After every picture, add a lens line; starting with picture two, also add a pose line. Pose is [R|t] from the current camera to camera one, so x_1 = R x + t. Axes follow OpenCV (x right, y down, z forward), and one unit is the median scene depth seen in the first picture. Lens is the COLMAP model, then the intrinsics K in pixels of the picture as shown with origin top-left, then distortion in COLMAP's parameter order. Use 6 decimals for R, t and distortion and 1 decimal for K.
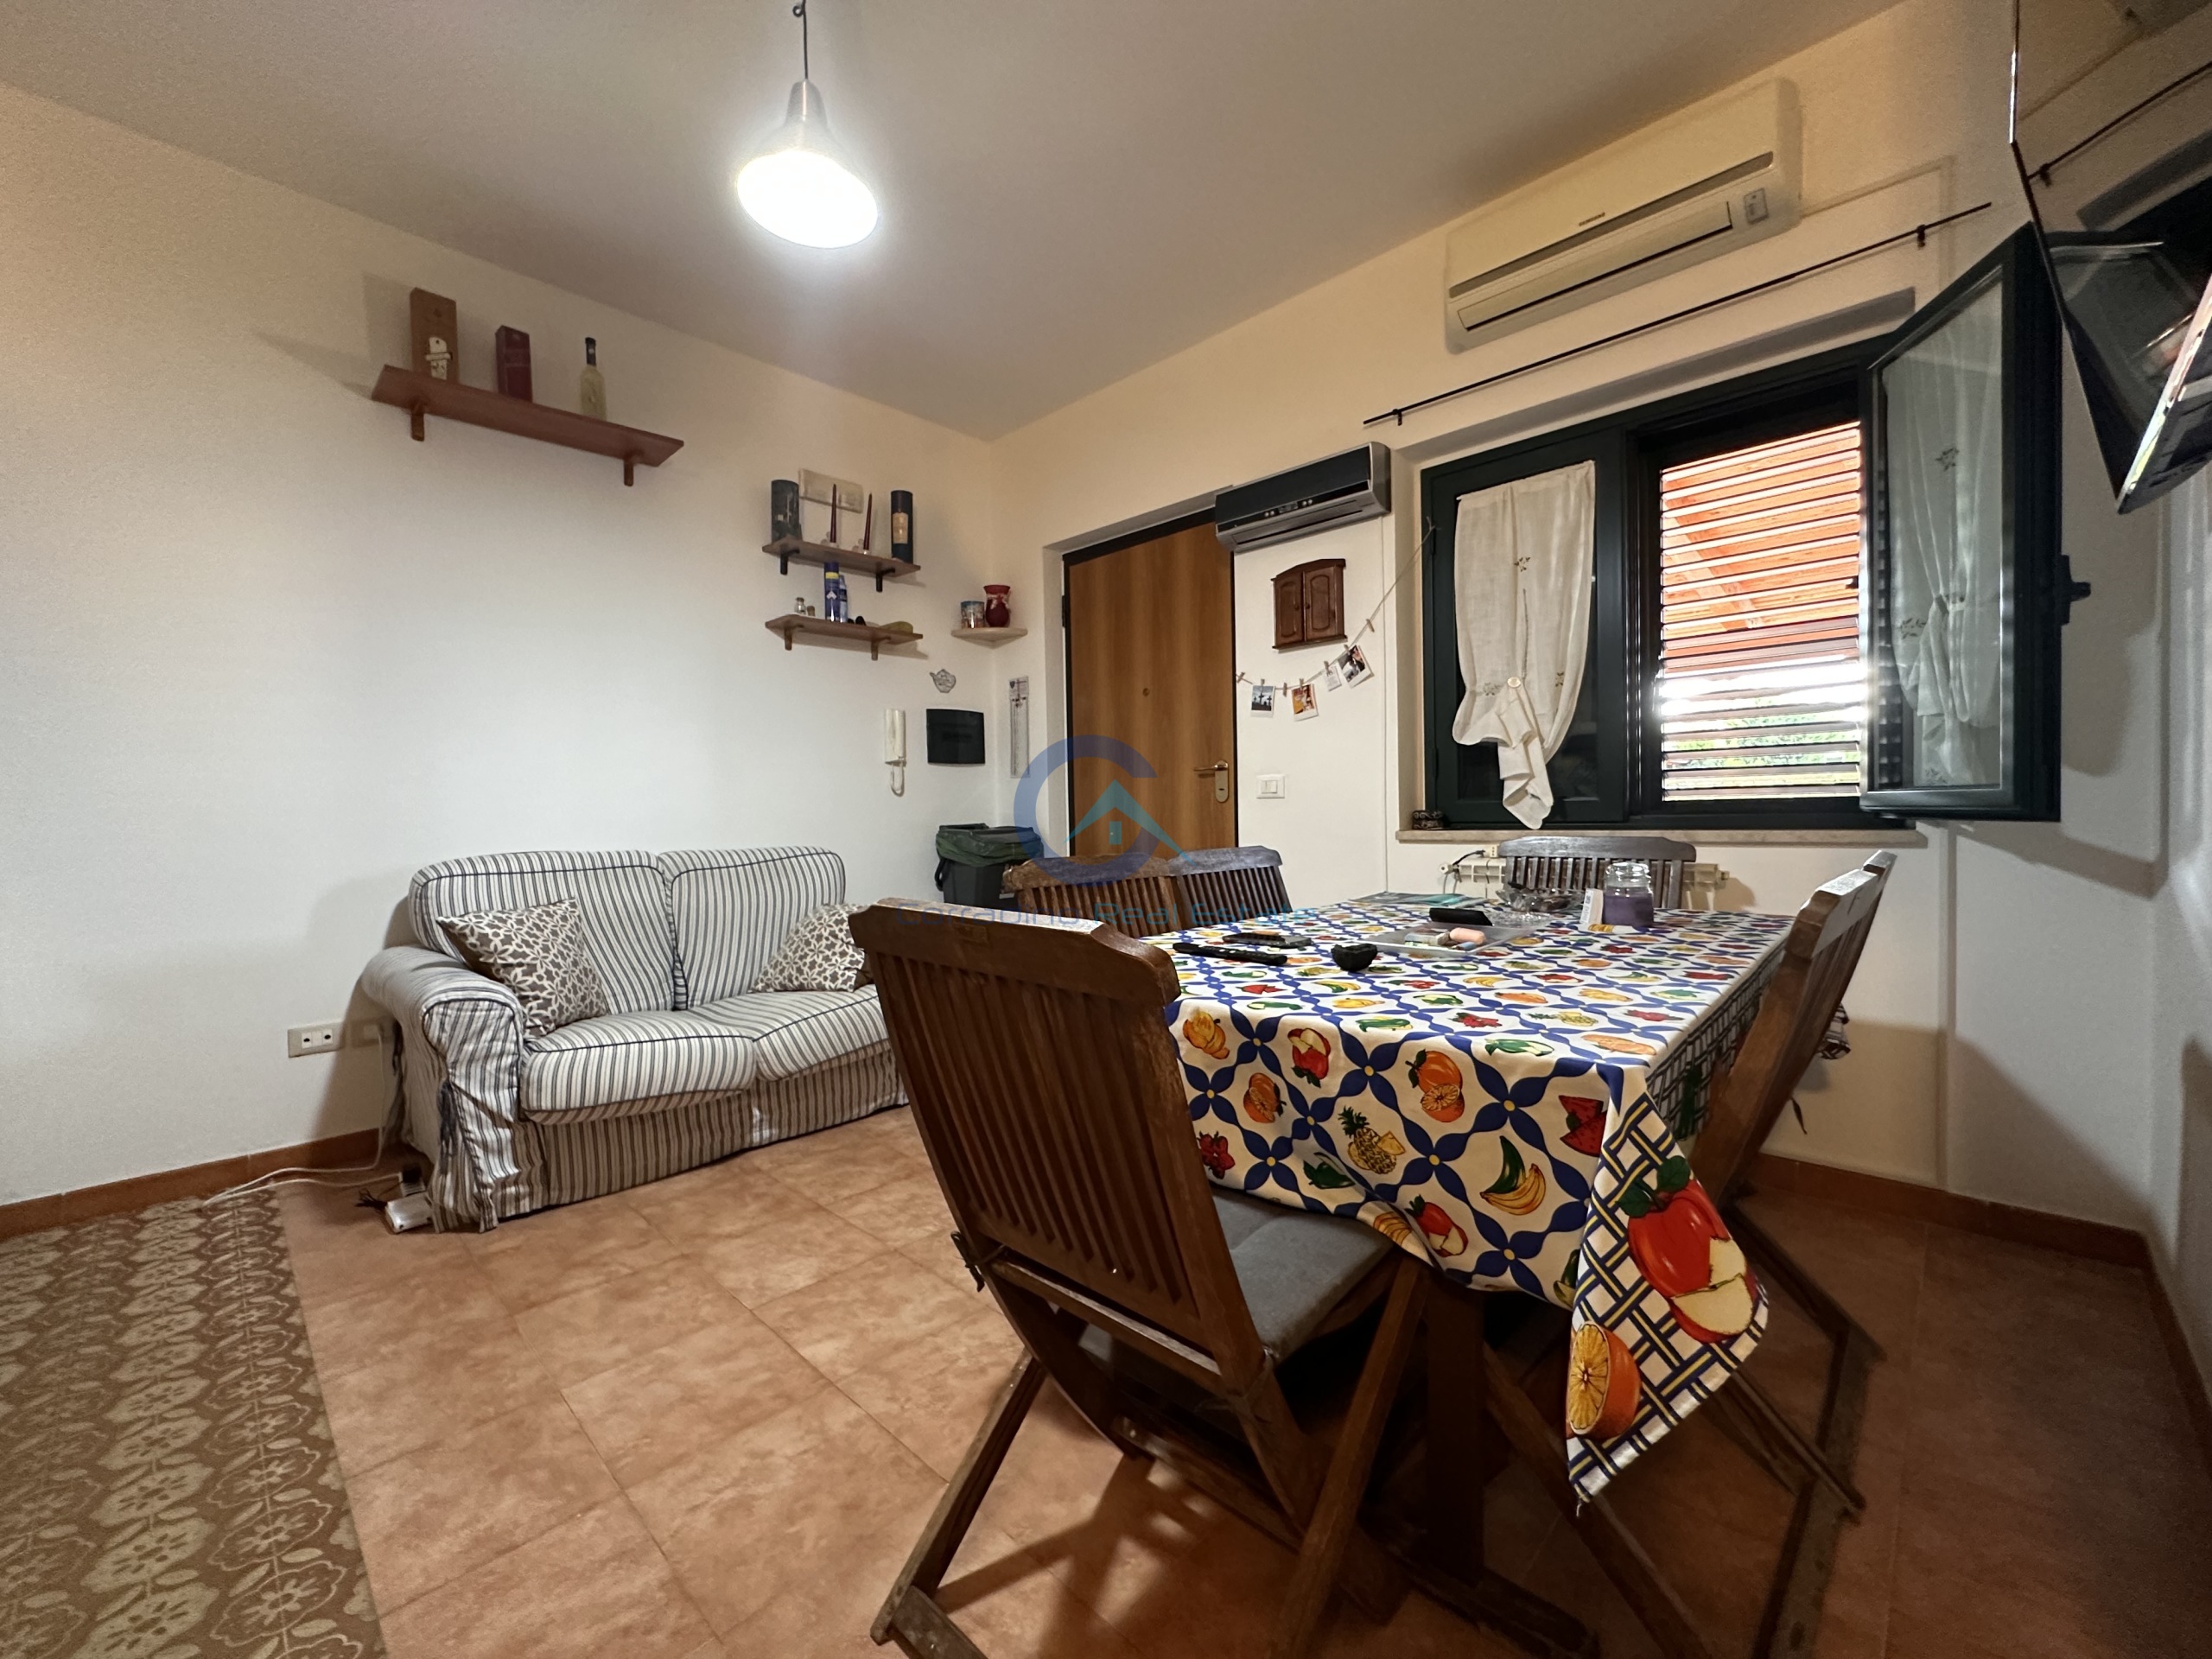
lens RADIAL K [[889.5, 0, 1106.0], [0, 889.5, 829.5], [0, 0, 1]] dist [-0.001473, 0.000273]
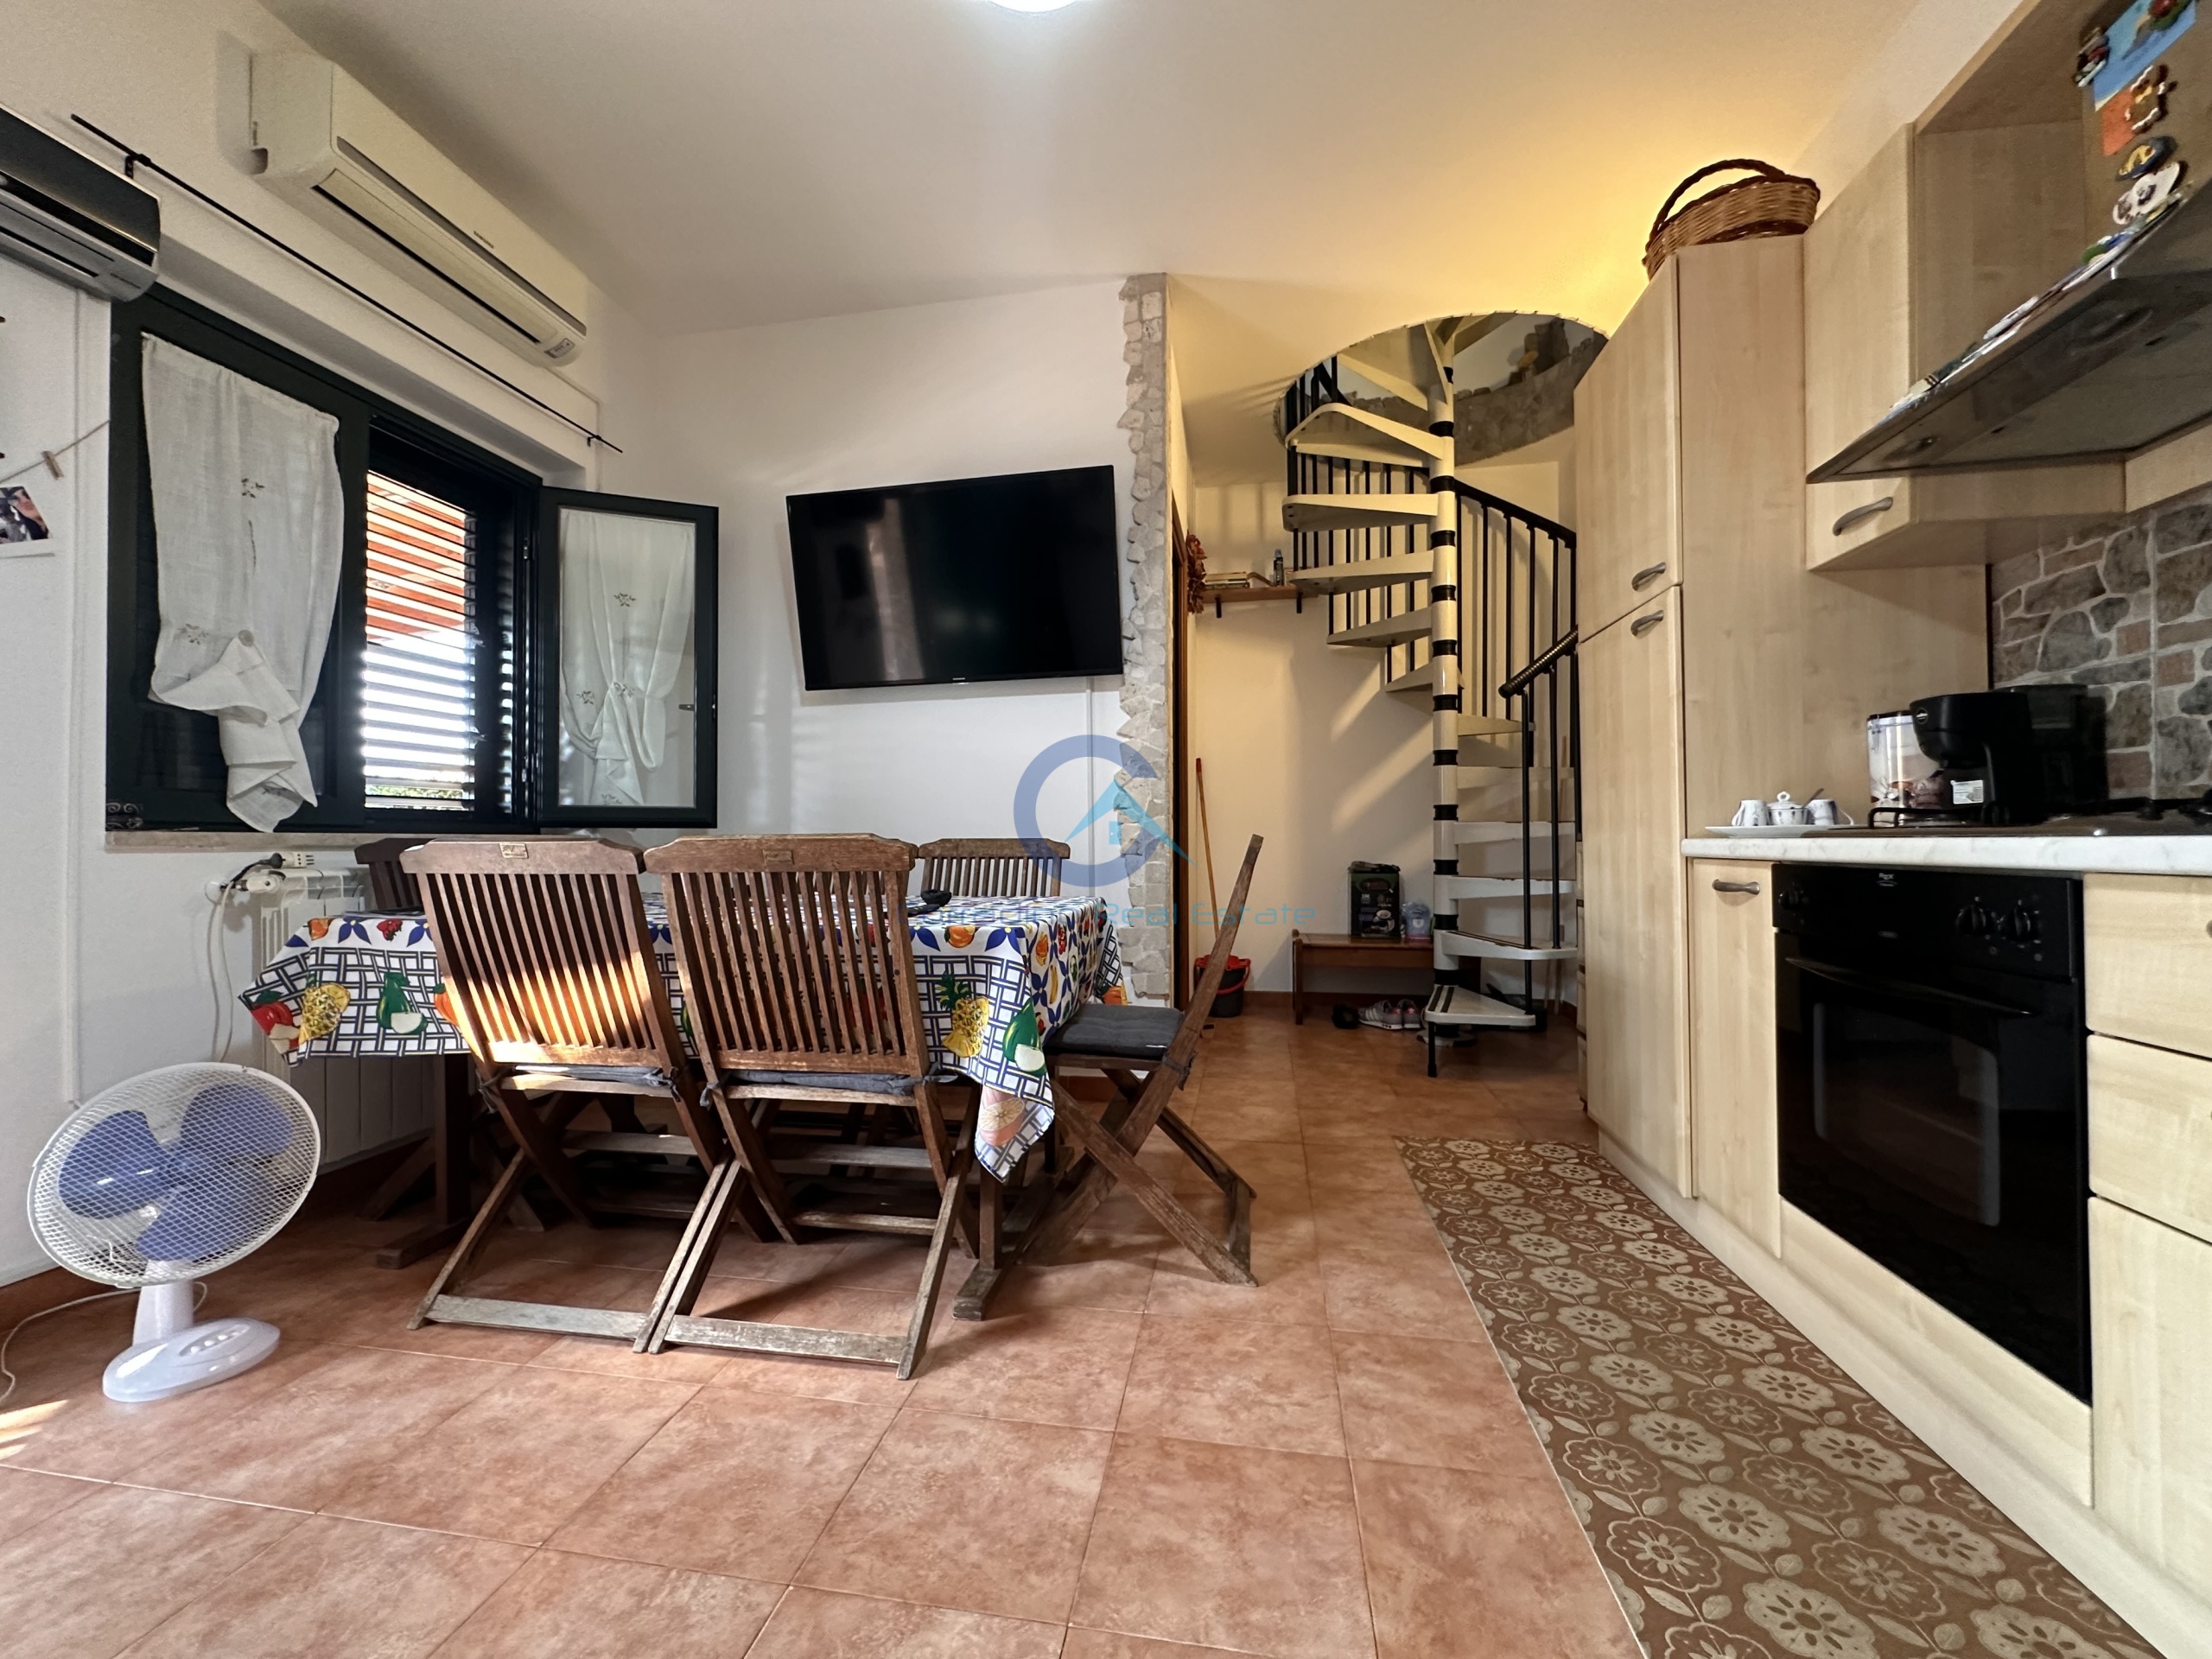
lens RADIAL K [[884.5, 0, 1105.1], [0, 884.5, 838.7], [0, 0, 1]] dist [-0.000084, 0.000068]
pose [[-0.566961, 0.024639, 0.823376, -0.733771], [0.031831, 0.999461, -0.007990, 0.042771], [-0.823129, 0.021679, -0.567440, 1.067776]]
